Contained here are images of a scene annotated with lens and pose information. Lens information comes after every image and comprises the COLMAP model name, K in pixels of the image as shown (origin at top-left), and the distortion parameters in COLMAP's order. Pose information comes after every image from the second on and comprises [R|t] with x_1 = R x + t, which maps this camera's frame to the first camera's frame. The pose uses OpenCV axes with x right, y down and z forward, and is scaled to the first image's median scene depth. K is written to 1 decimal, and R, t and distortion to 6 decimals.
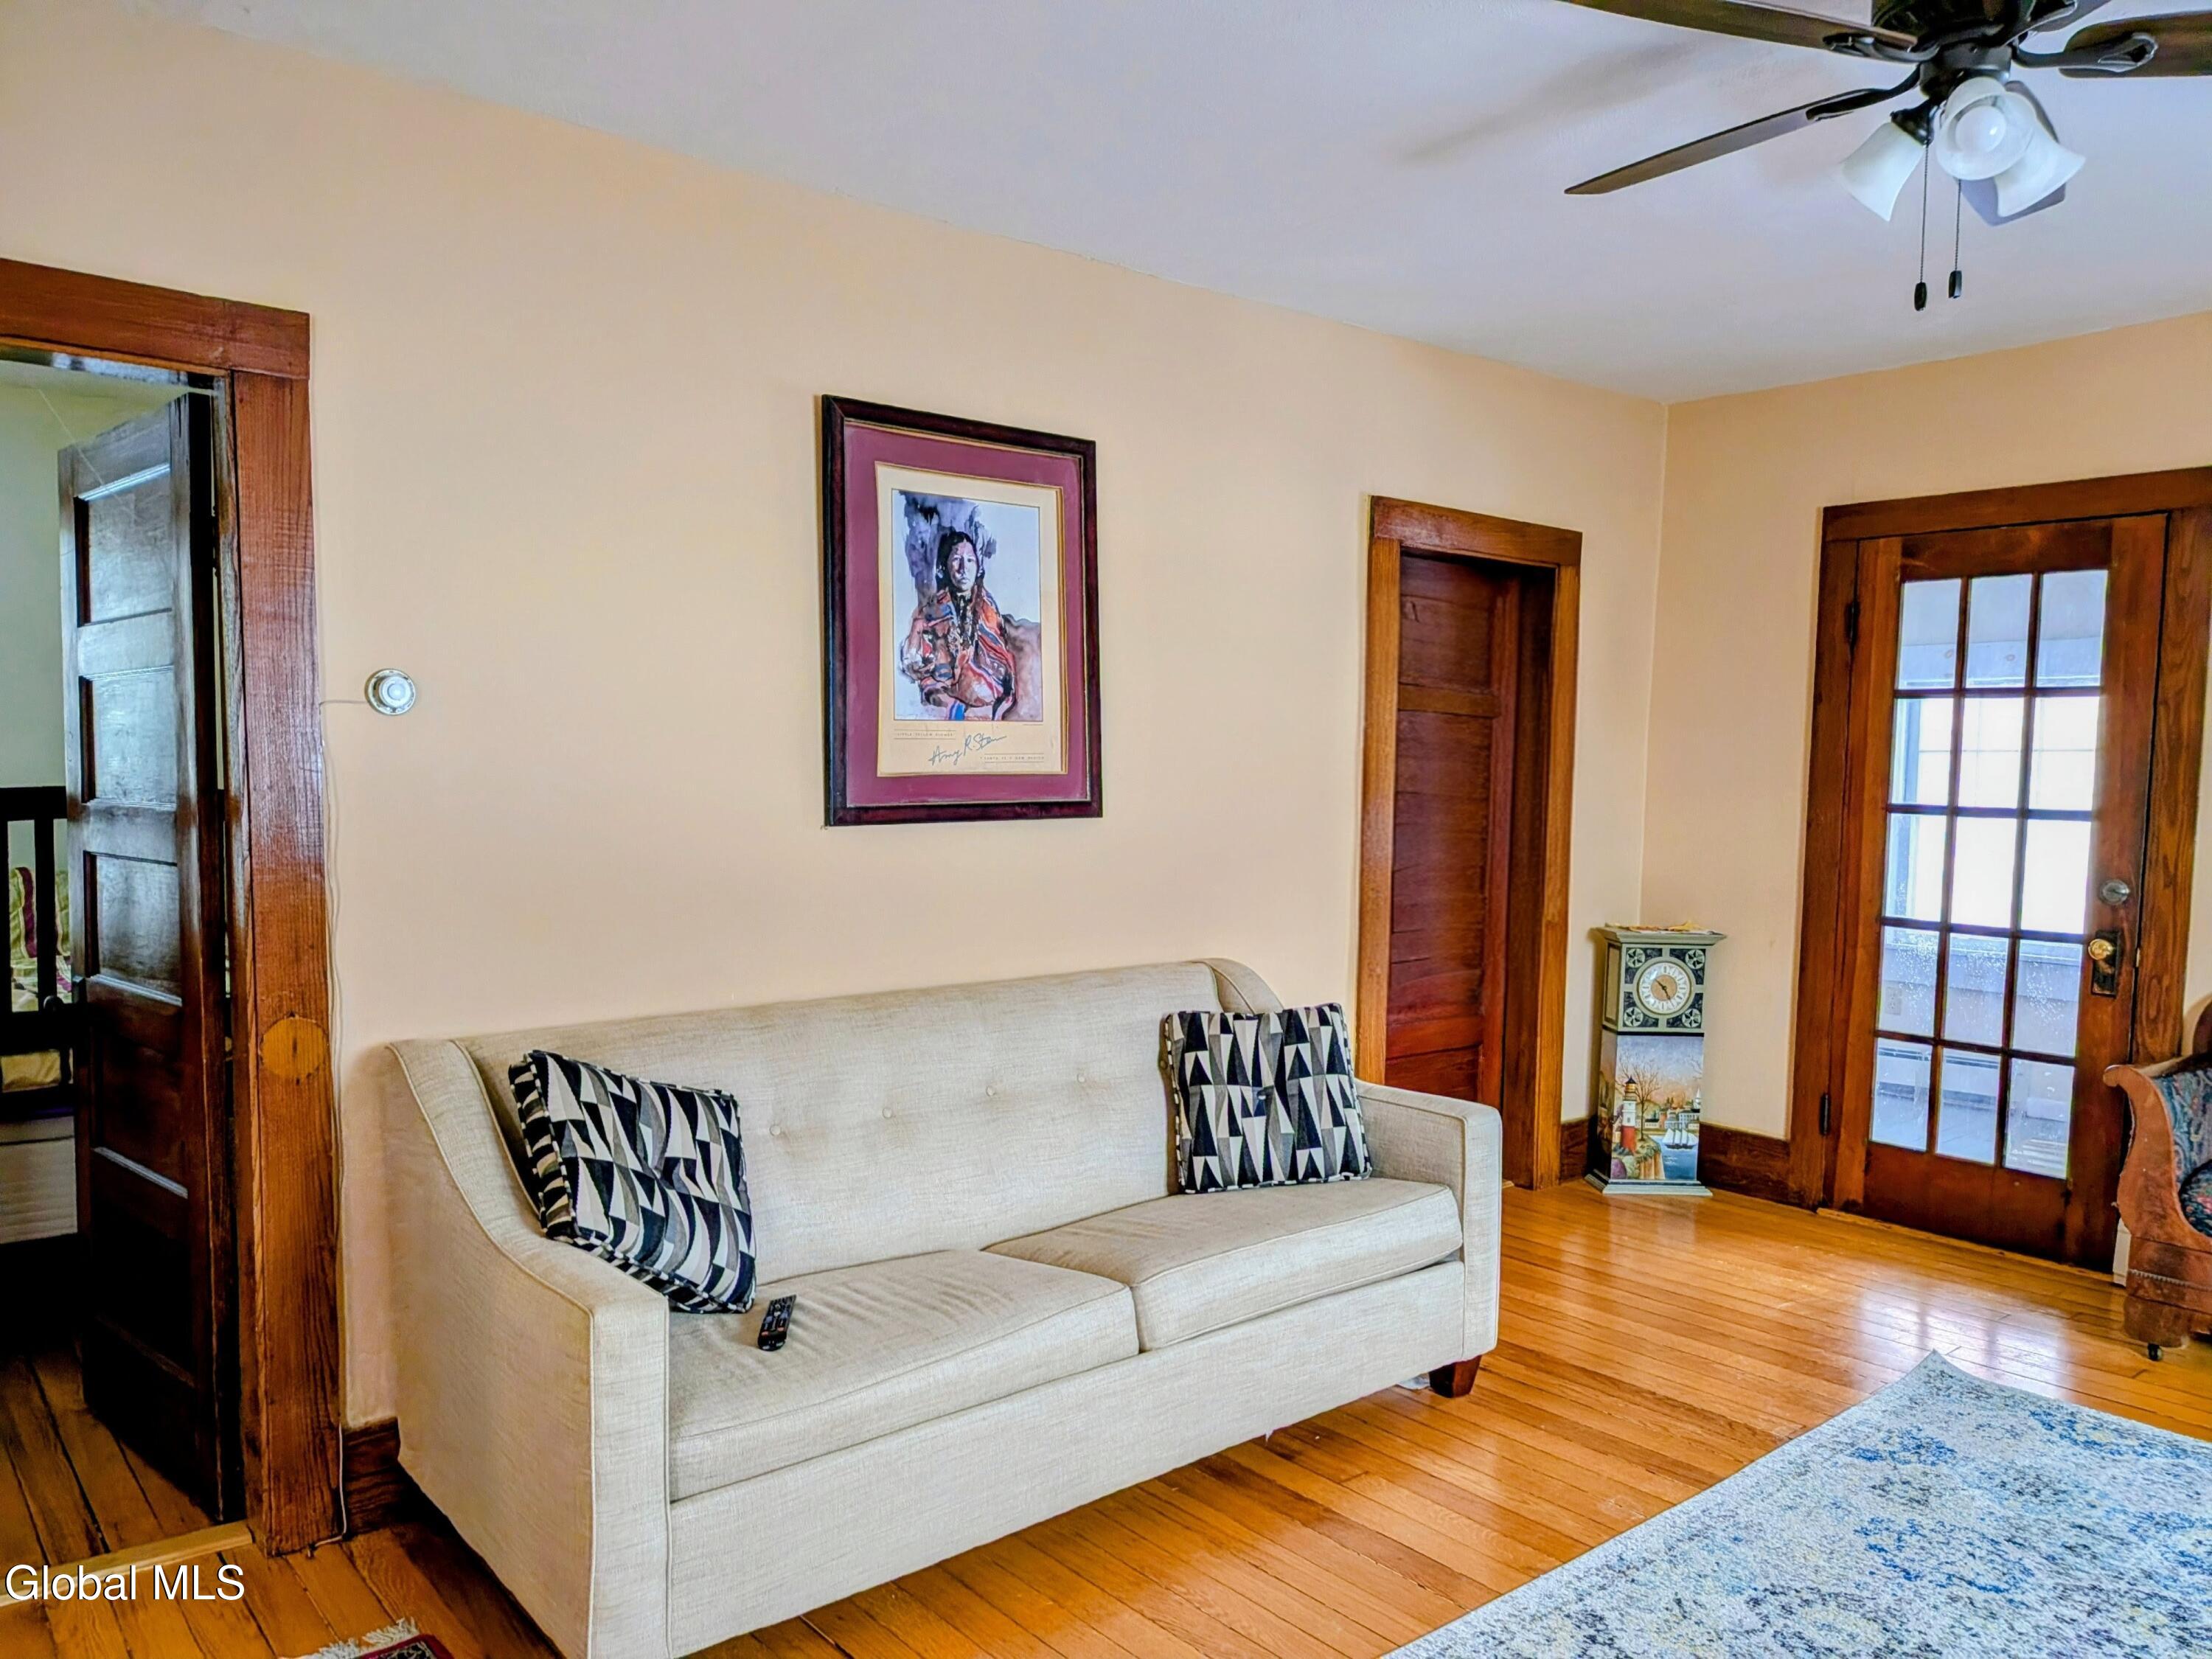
lens RADIAL K [[1549.2, 0, 1006.7], [0, 1549.2, 861.4], [0, 0, 1]] dist [0.005559, -0.037588]
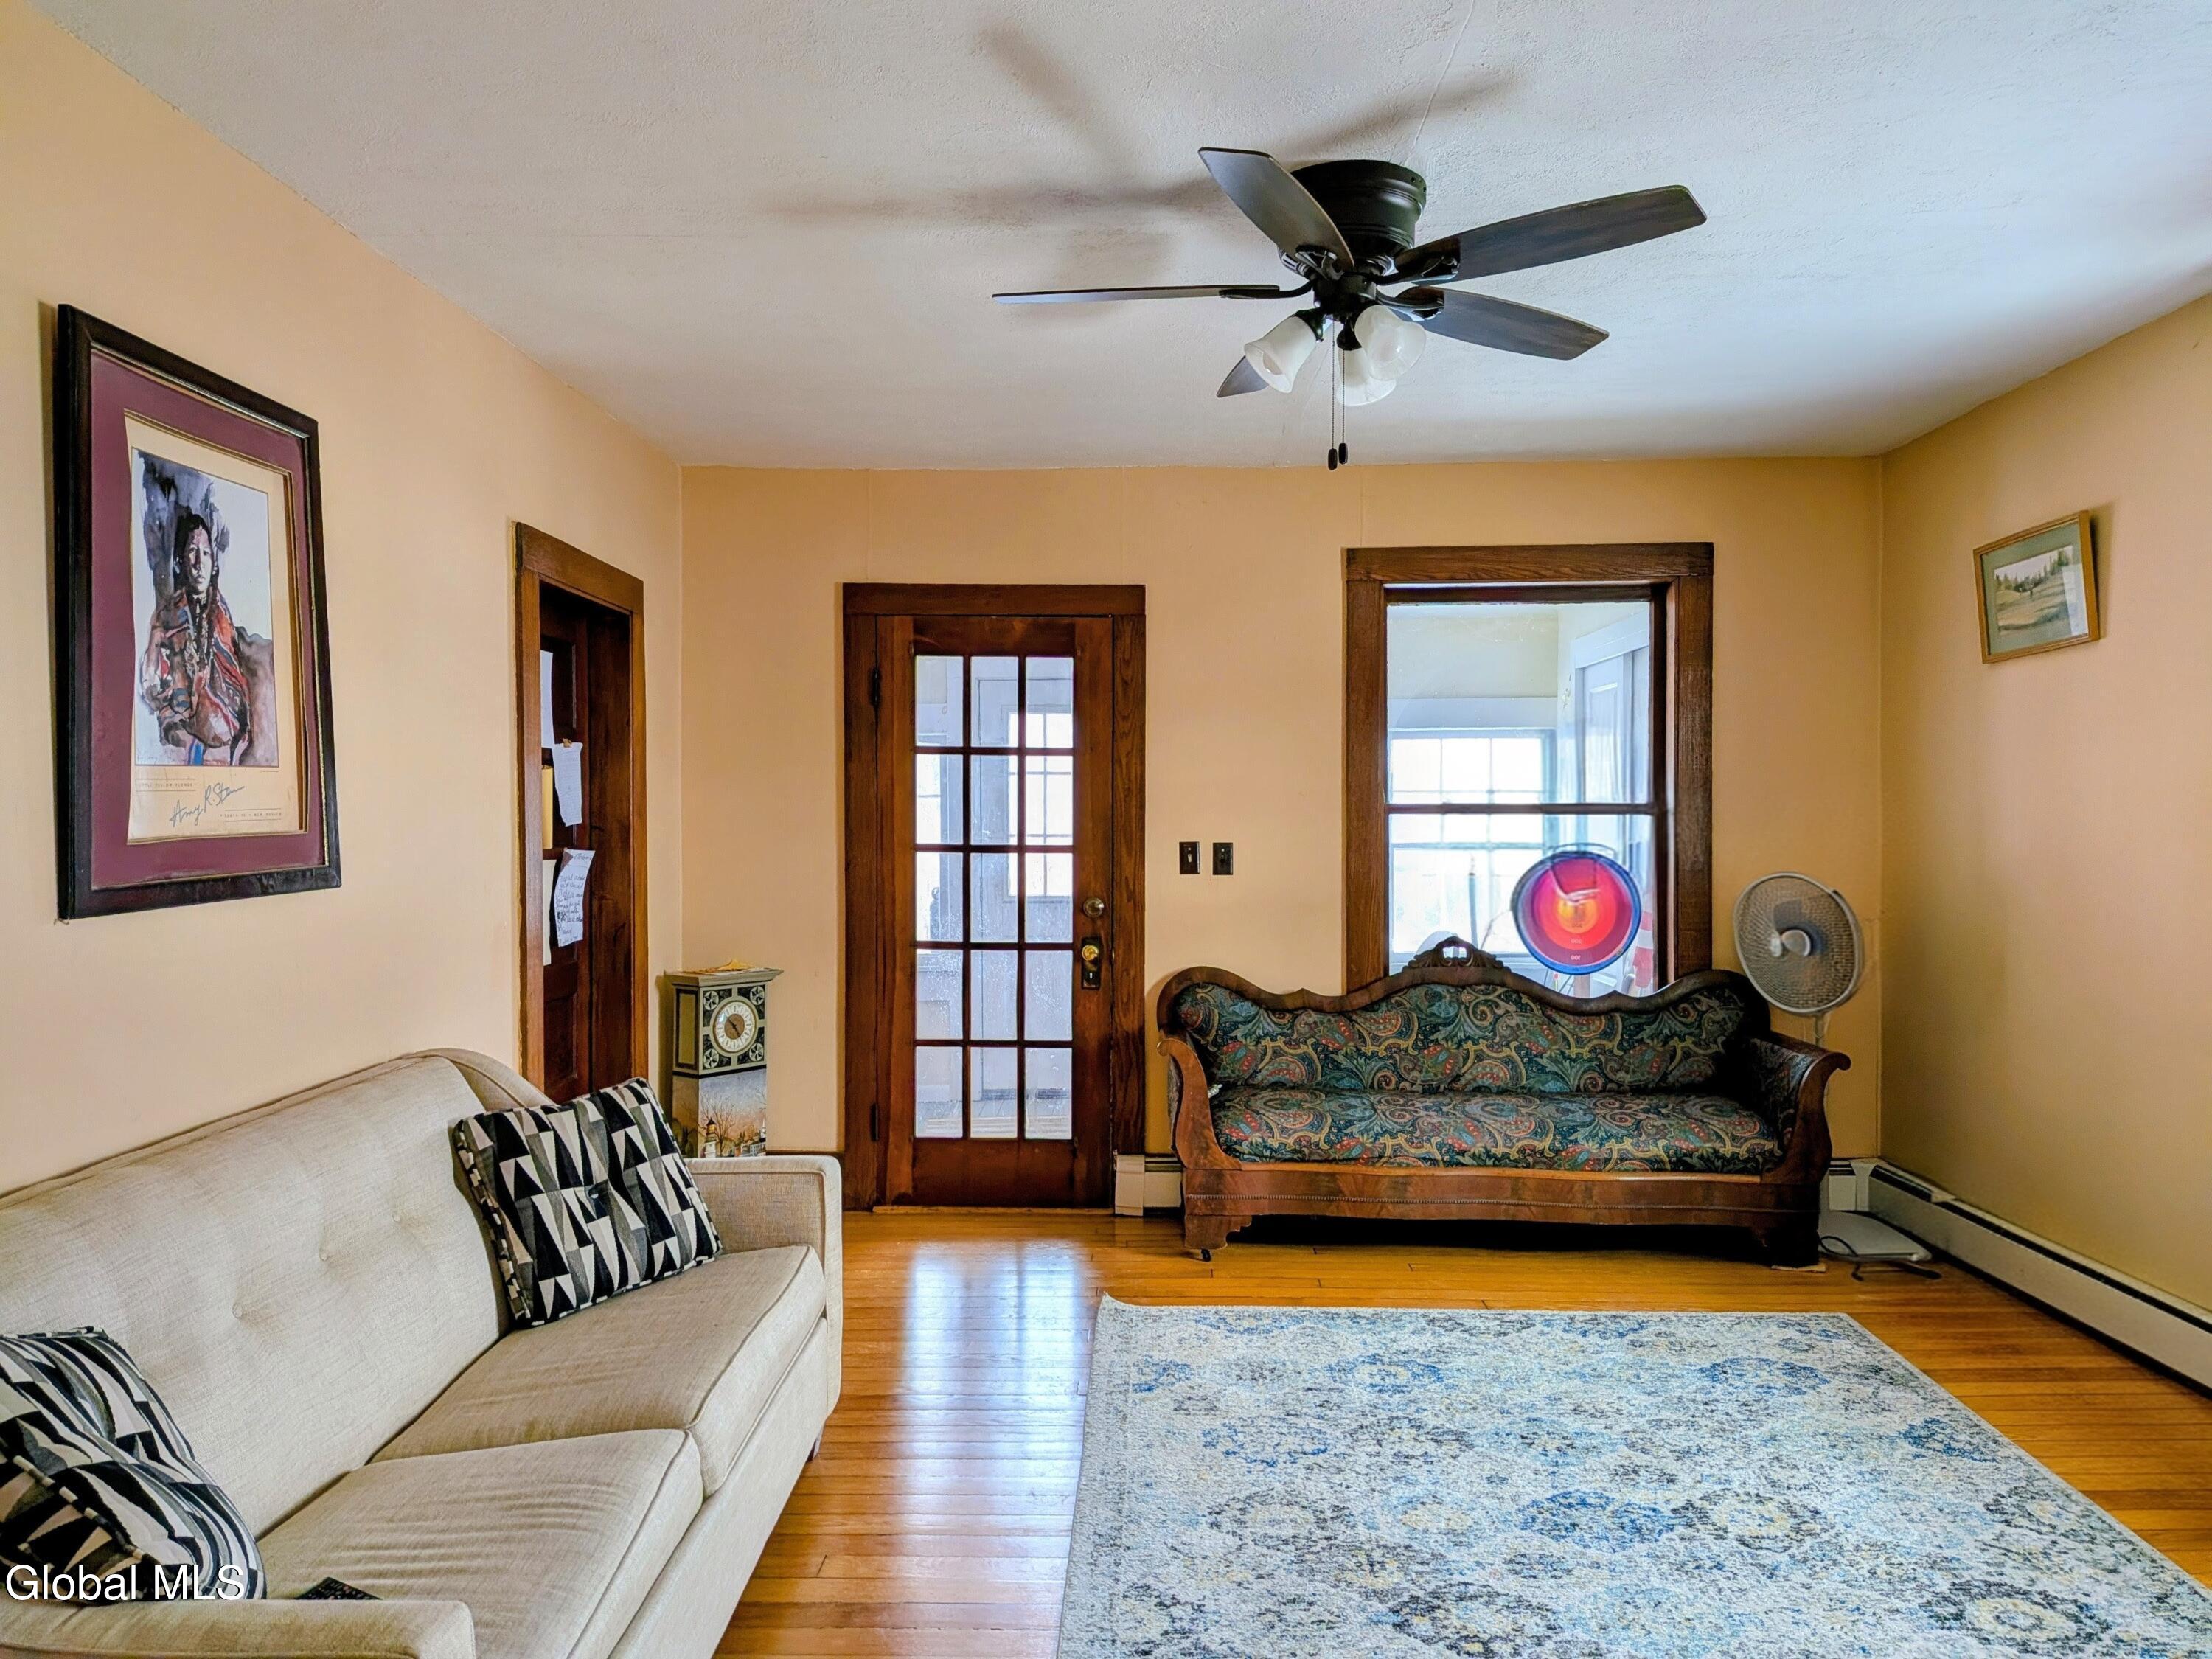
lens RADIAL K [[1565.9, 0, 1106.0], [0, 1565.9, 829.5], [0, 0, 1]] dist [0.096569, -0.293540]
pose [[0.623393, -0.019265, 0.781671, -0.341093], [0.056697, 0.998179, -0.020615, -0.020230], [-0.779850, 0.057169, 0.623350, 0.195039]]
